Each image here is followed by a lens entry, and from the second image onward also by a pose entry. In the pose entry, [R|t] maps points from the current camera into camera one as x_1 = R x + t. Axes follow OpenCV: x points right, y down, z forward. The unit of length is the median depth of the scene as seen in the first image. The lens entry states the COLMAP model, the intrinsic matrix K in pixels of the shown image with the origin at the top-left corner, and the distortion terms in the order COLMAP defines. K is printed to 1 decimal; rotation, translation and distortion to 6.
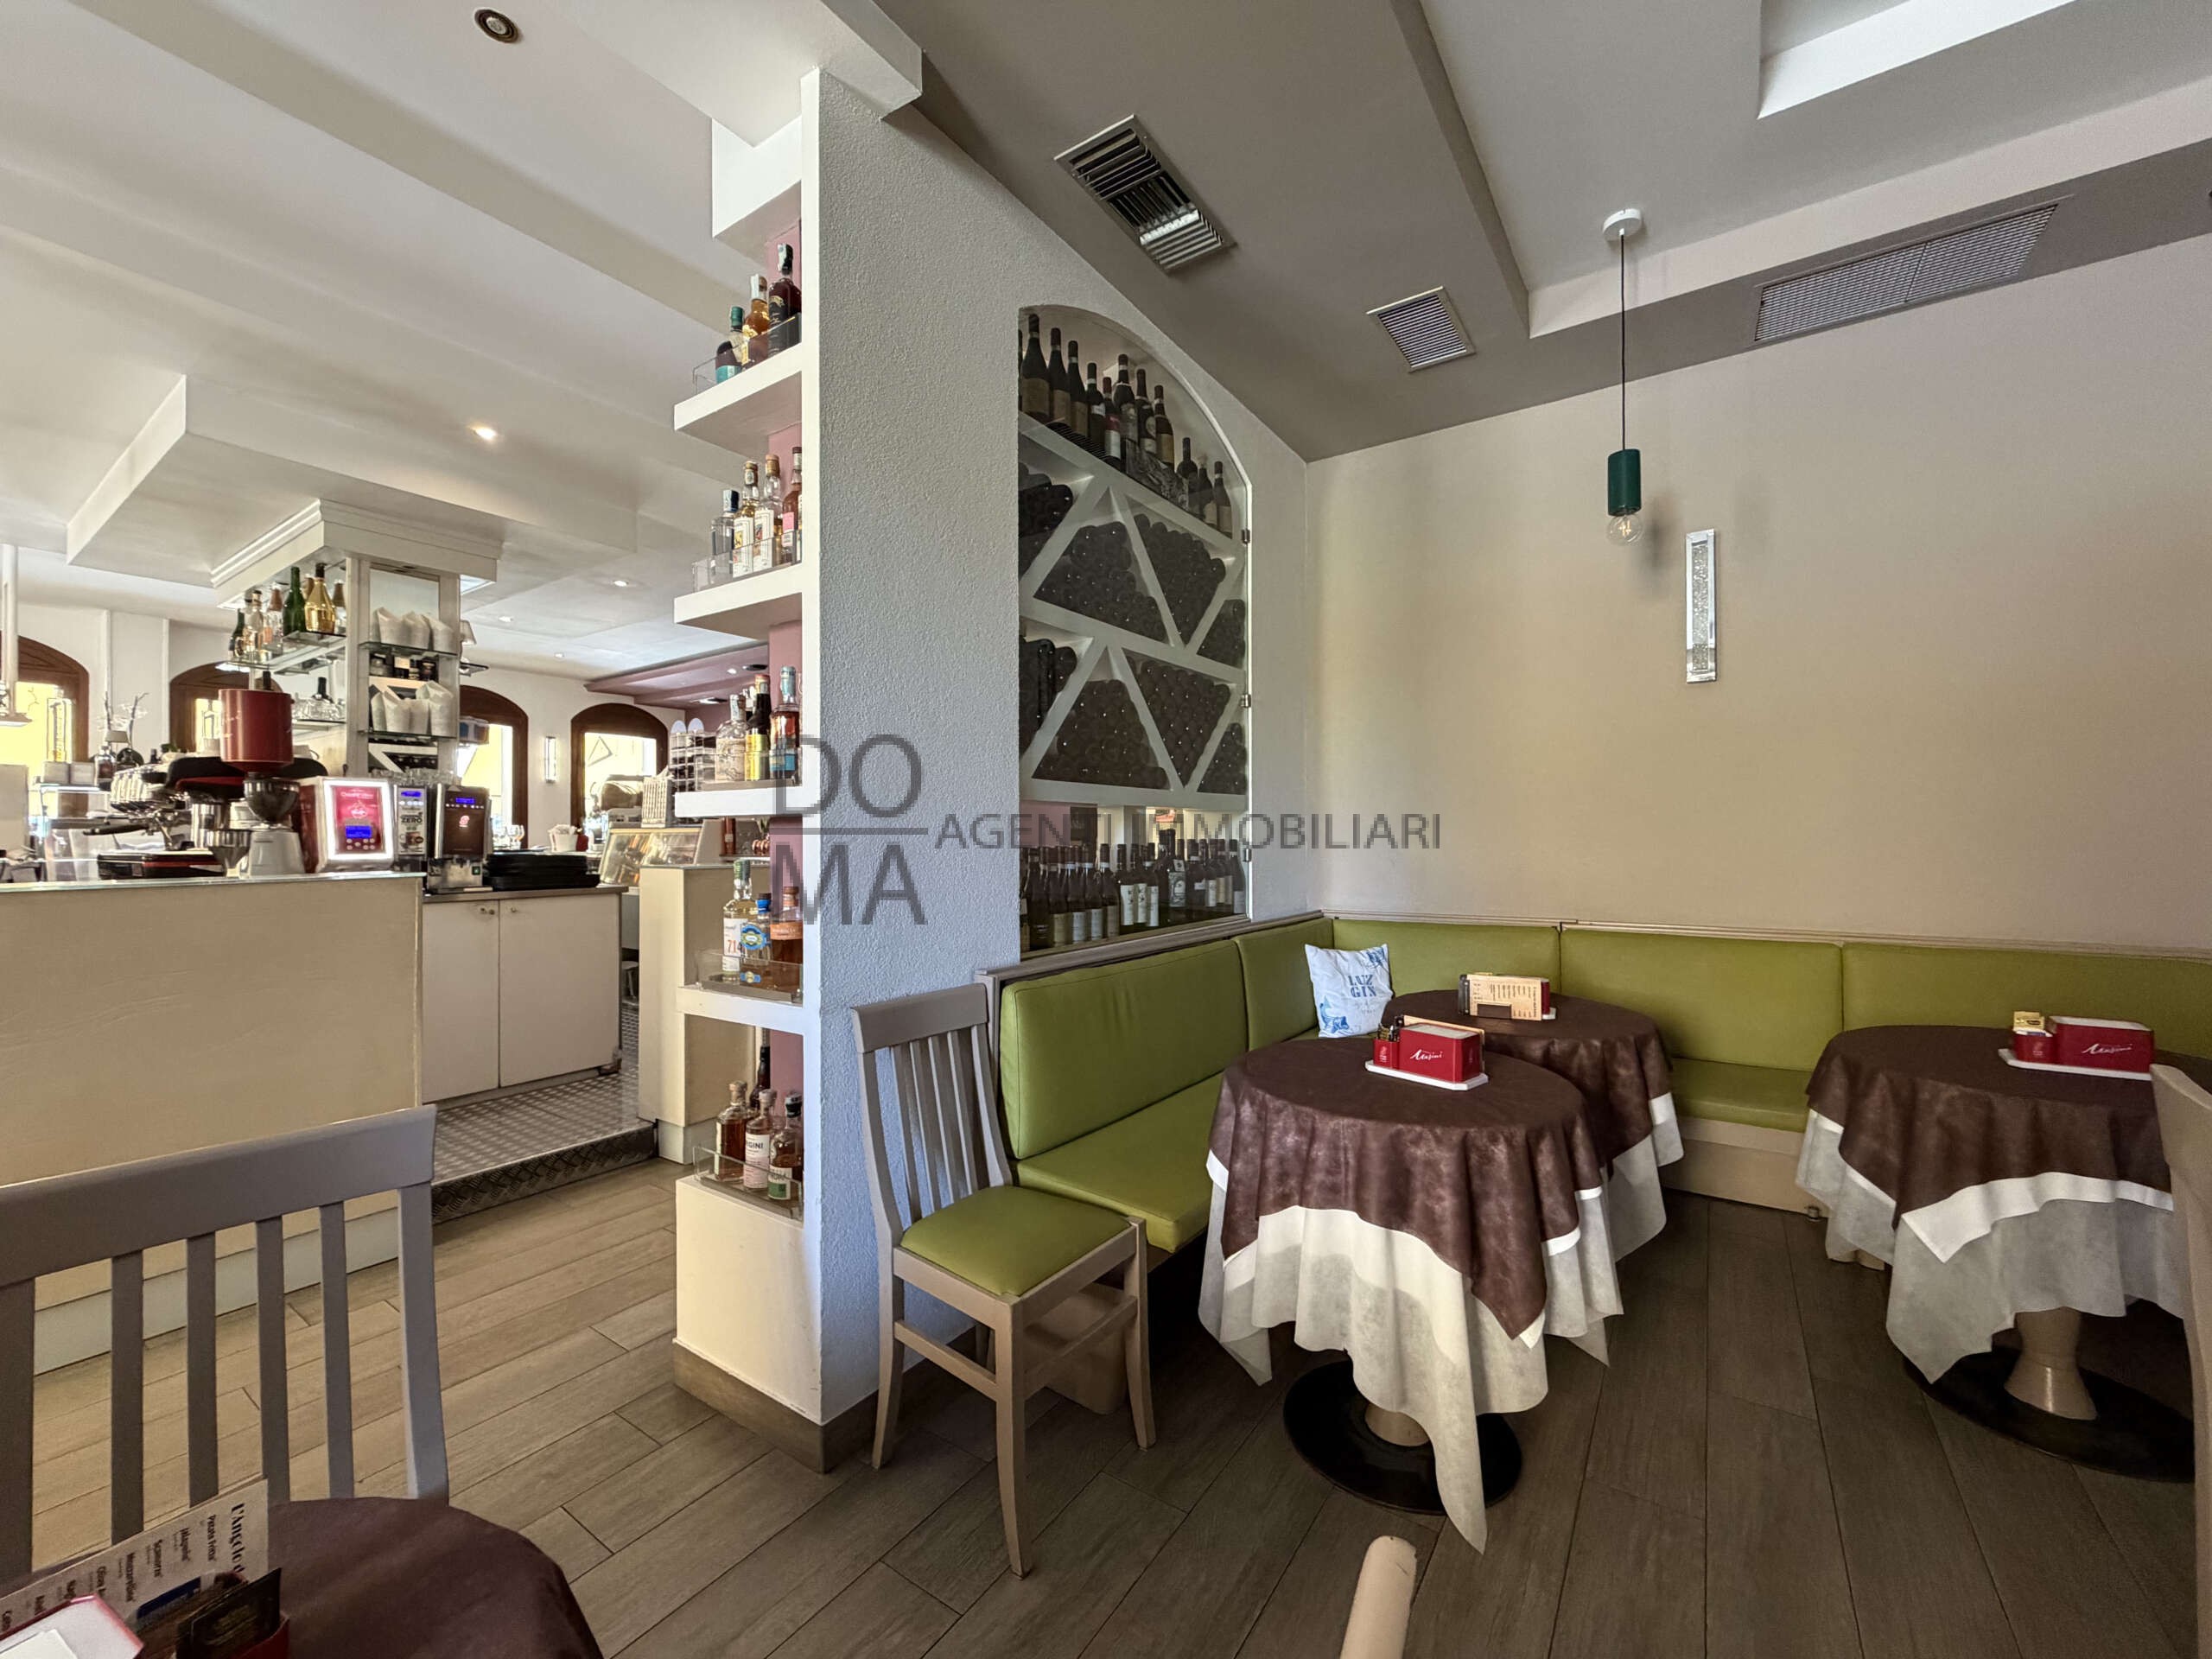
lens RADIAL K [[891.0, 0, 1101.9], [0, 891.0, 823.0], [0, 0, 1]] dist [0.005823, -0.001128]
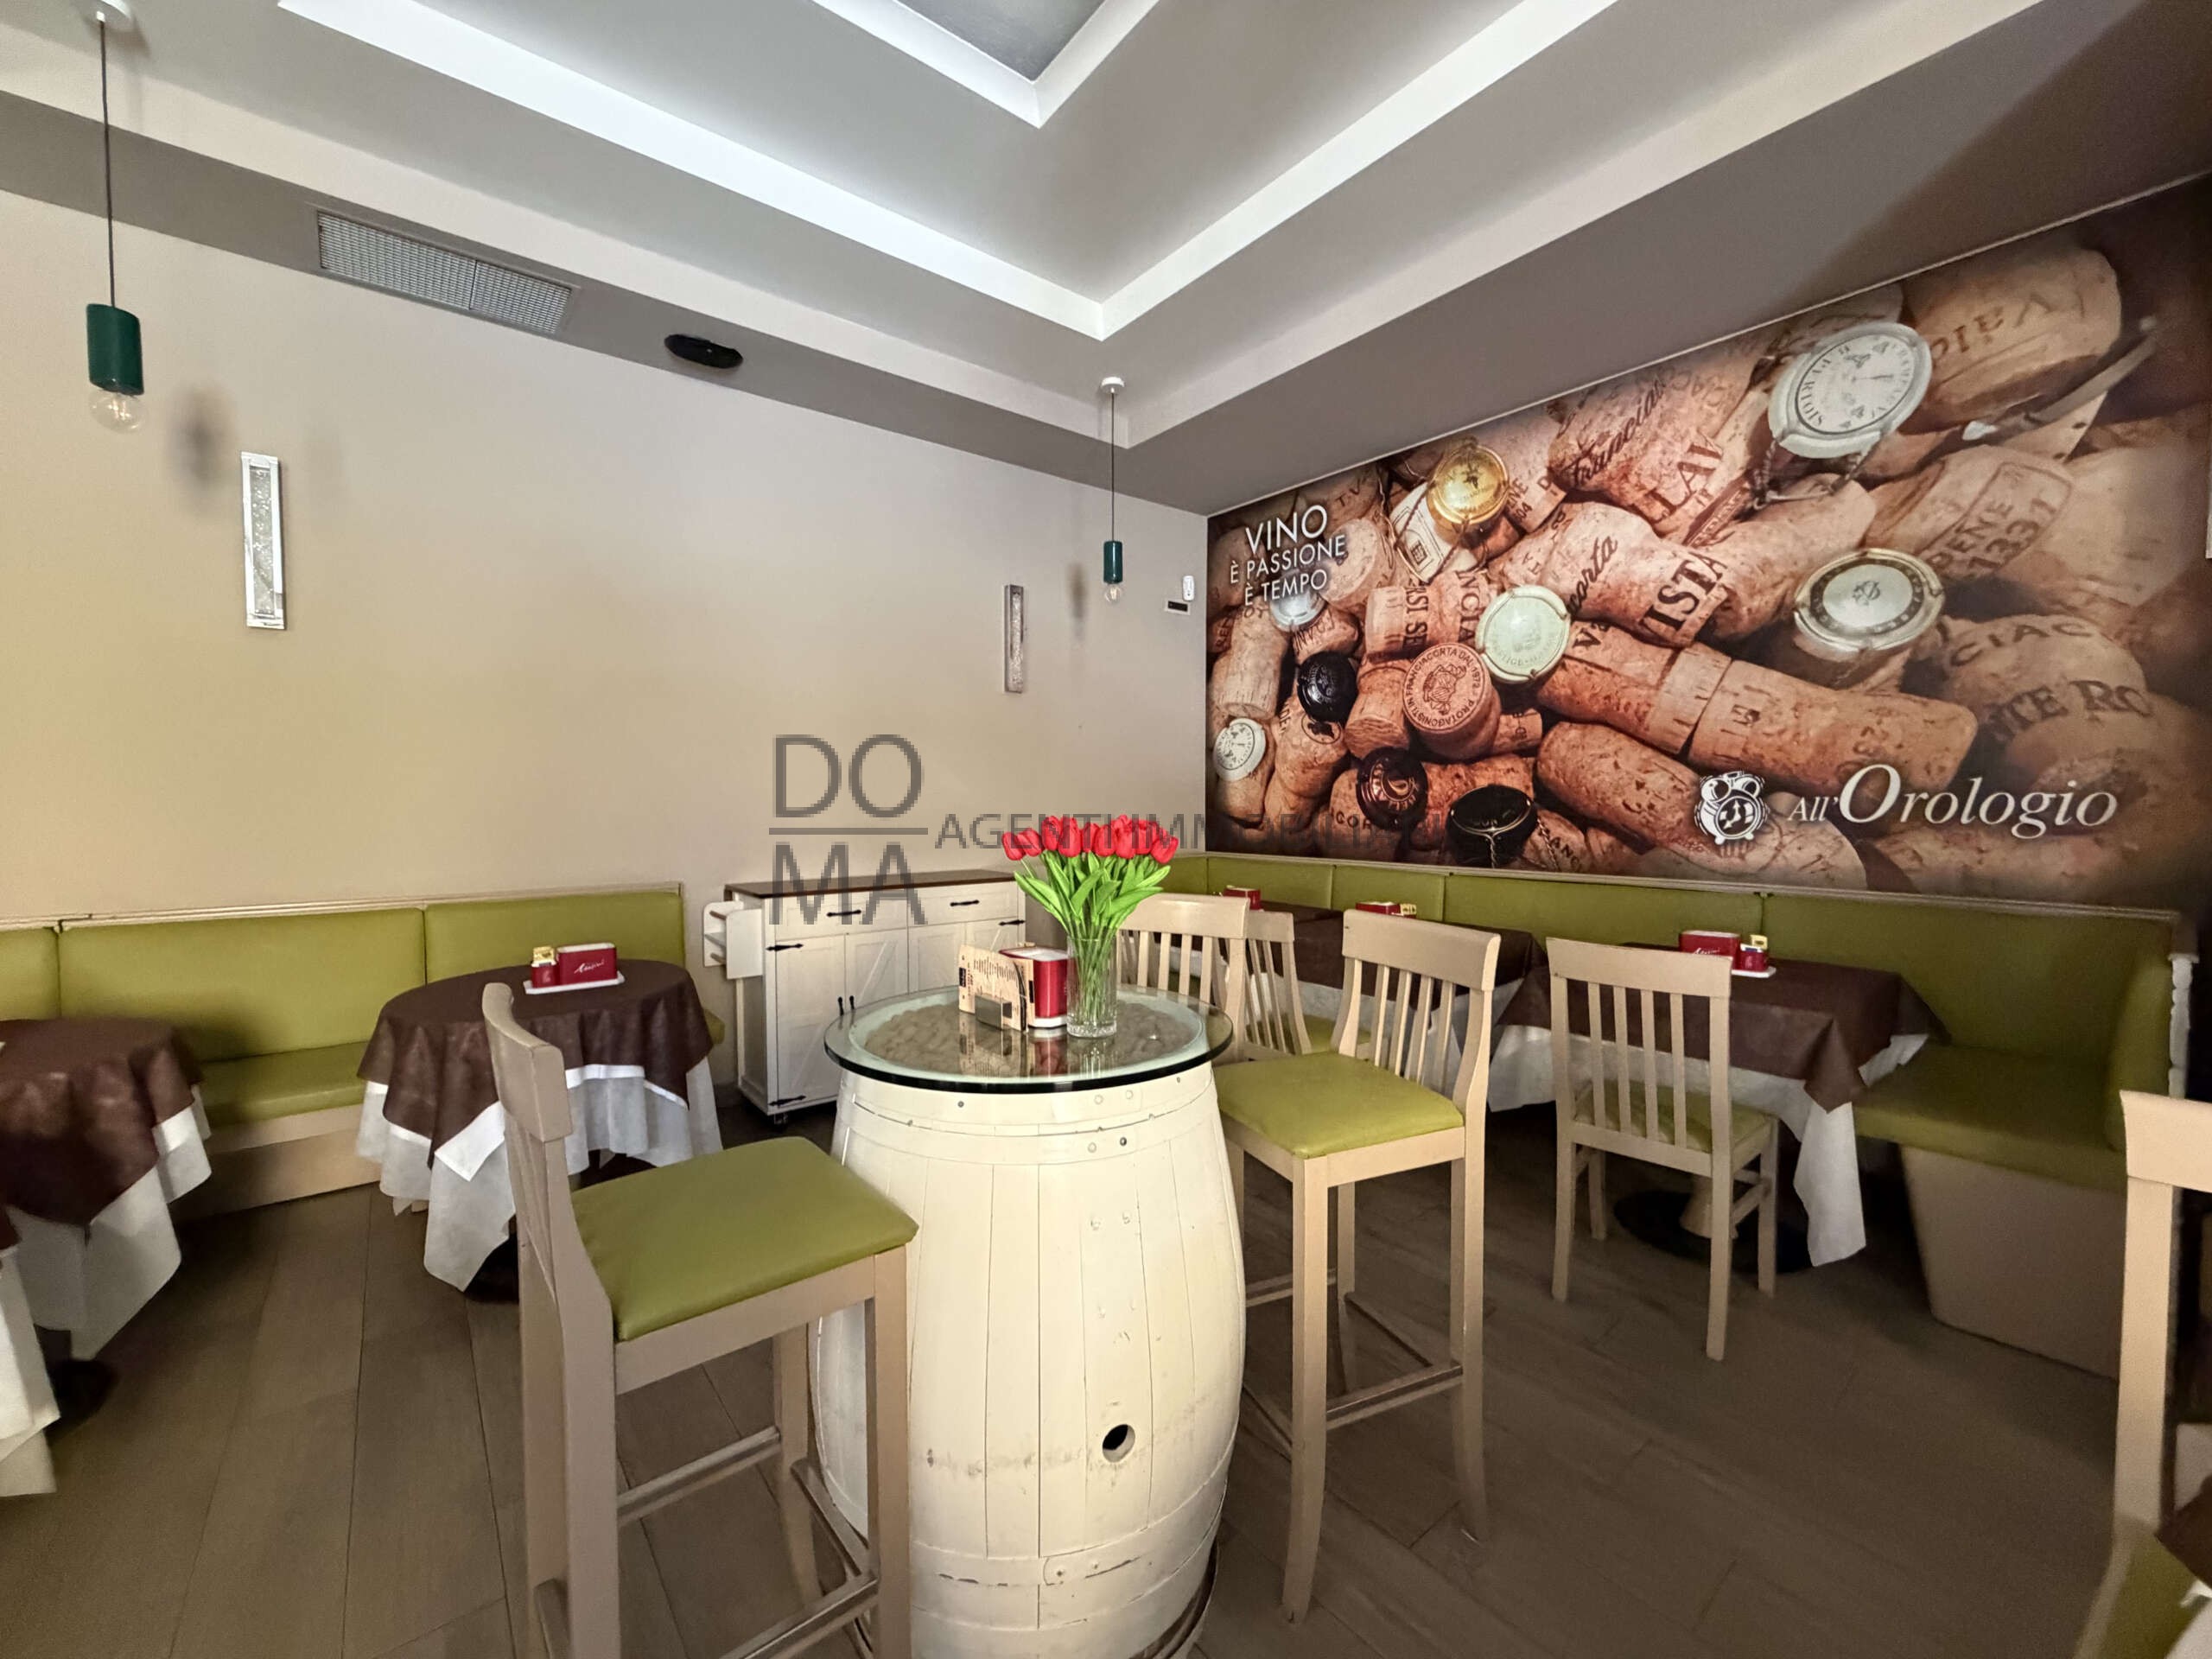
lens RADIAL K [[891.0, 0, 1093.4], [0, 891.0, 827.4], [0, 0, 1]] dist [0.005823, -0.001128]
pose [[0.291997, -0.028148, 0.956005, 0.087806], [-0.009882, 0.999425, 0.032444, 0.001739], [-0.956368, -0.018921, 0.291551, -0.060101]]
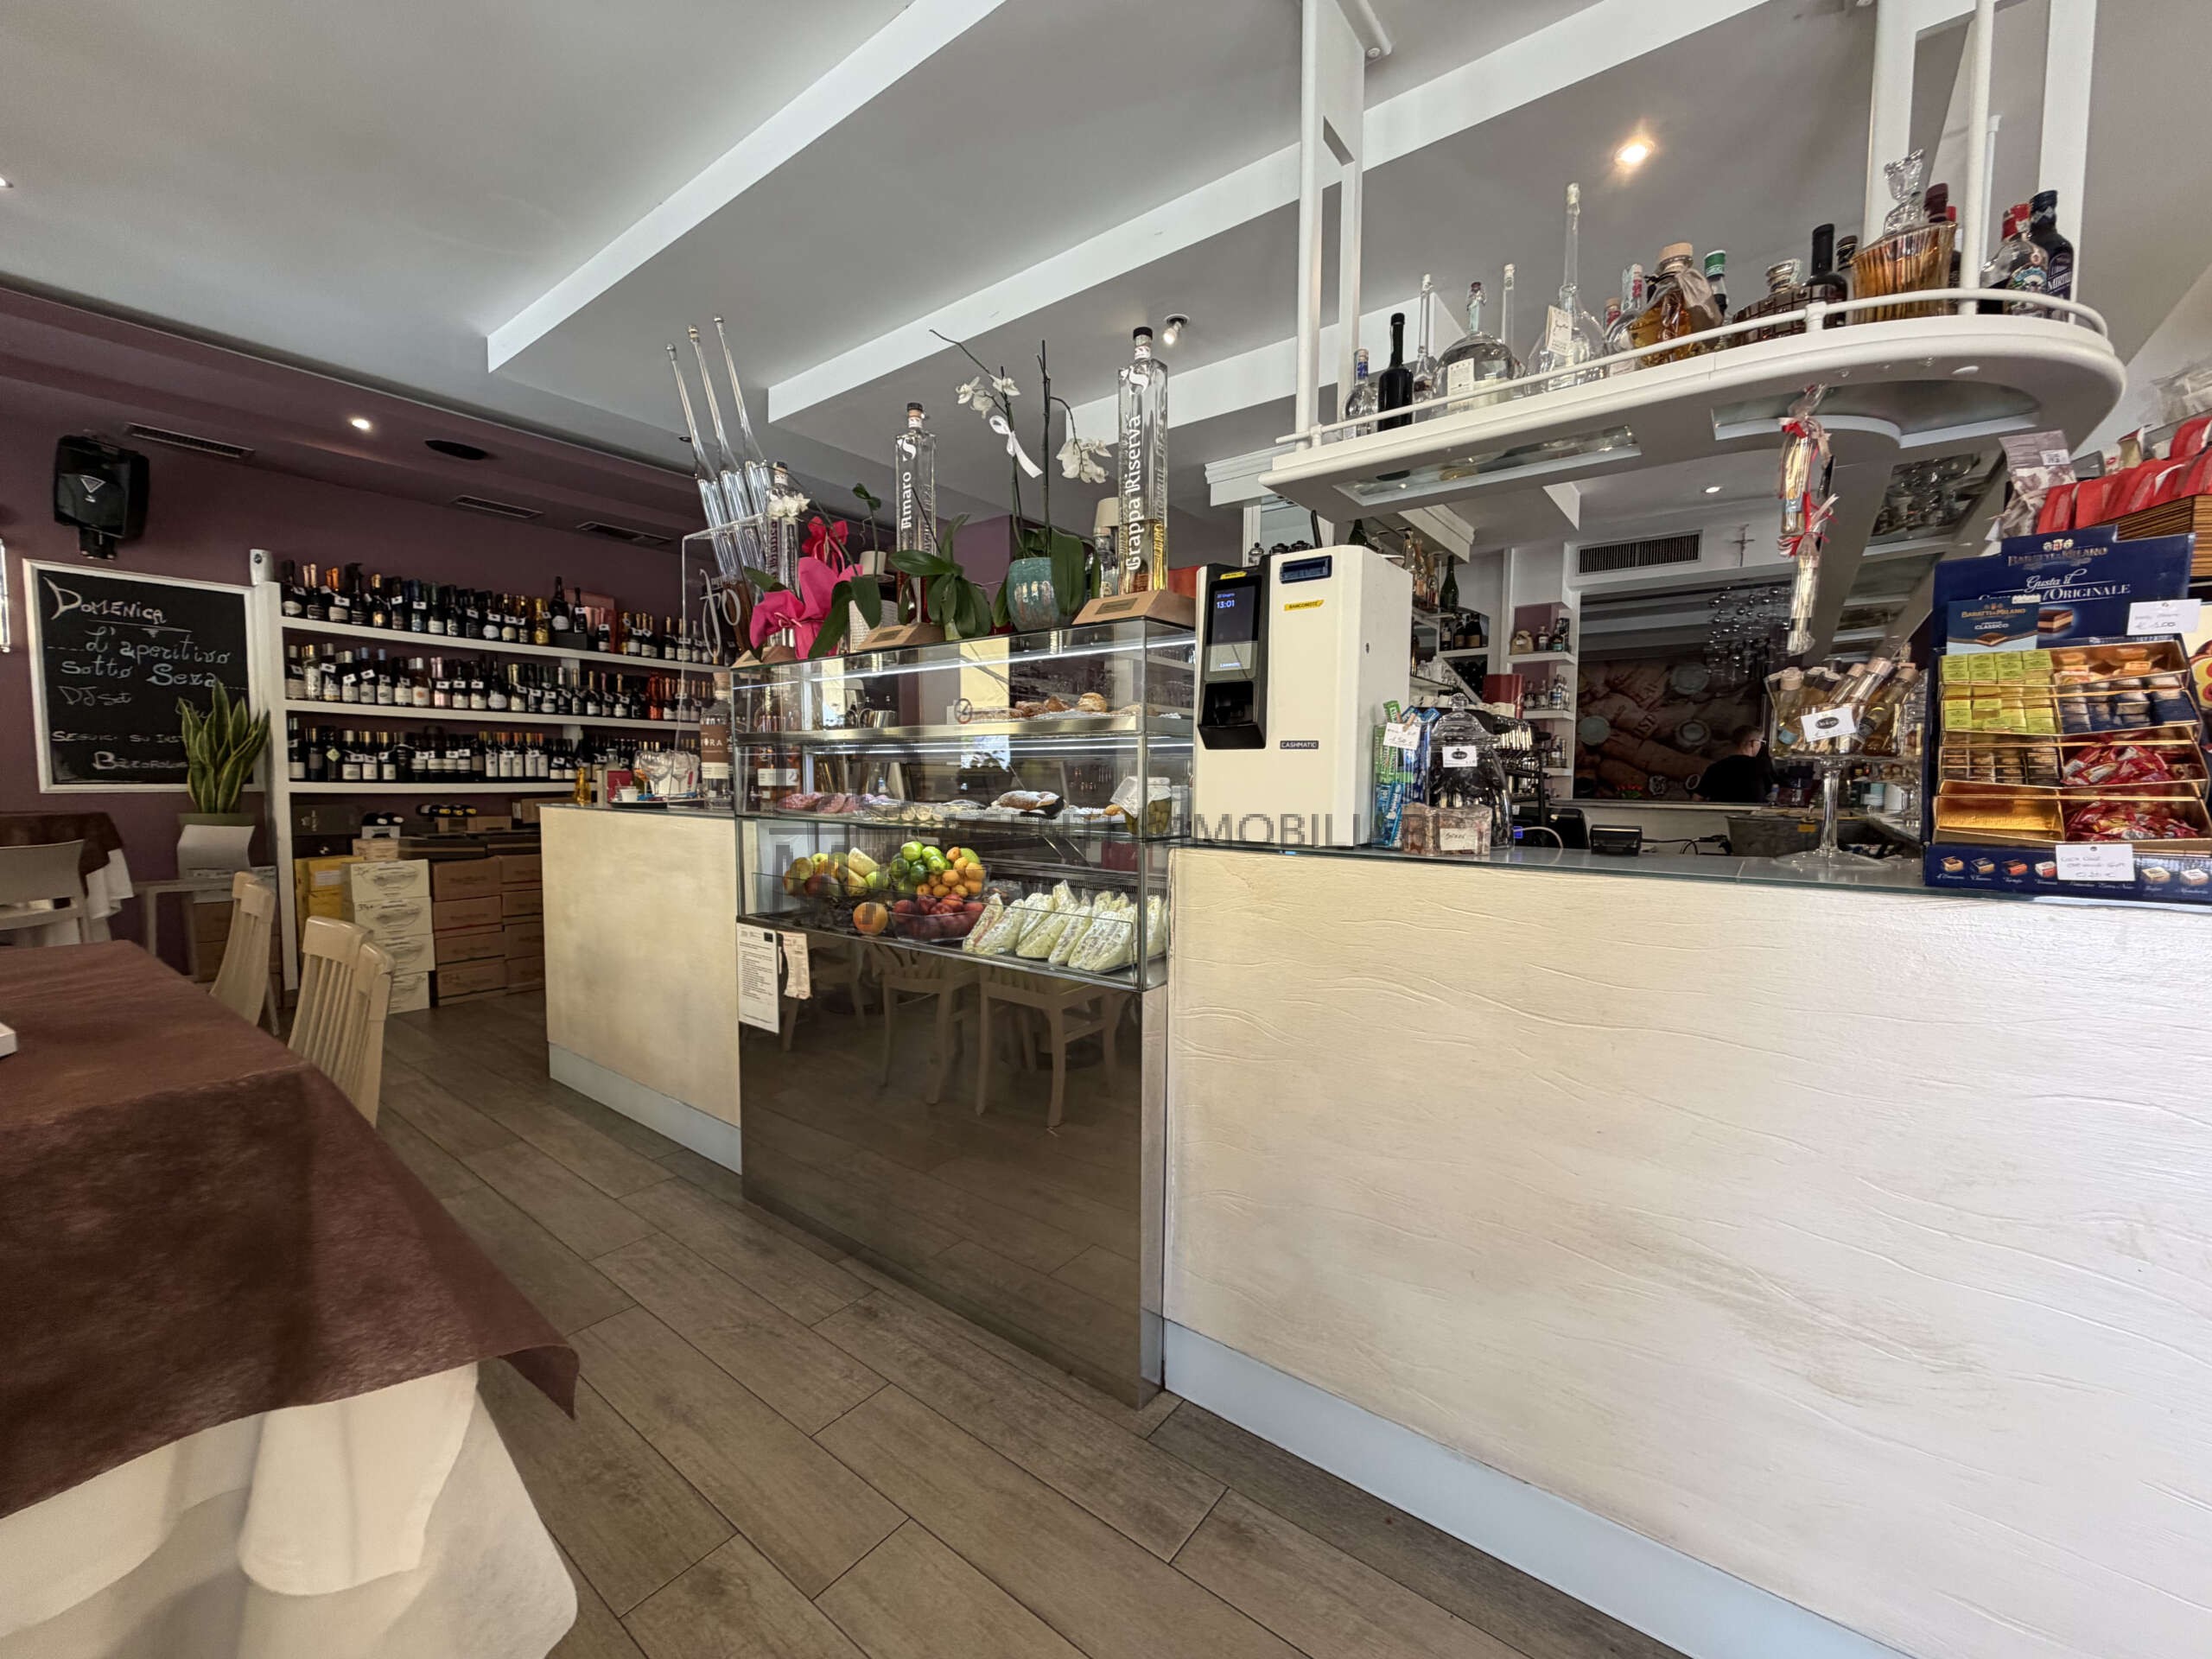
lens RADIAL K [[891.0, 0, 1099.1], [0, 891.0, 835.5], [0, 0, 1]] dist [0.005823, -0.001128]
pose [[0.054425, -0.056416, 0.996923, -3.740981], [-0.018911, 0.998165, 0.057519, 0.065183], [-0.998339, -0.021983, 0.053258, 2.422274]]
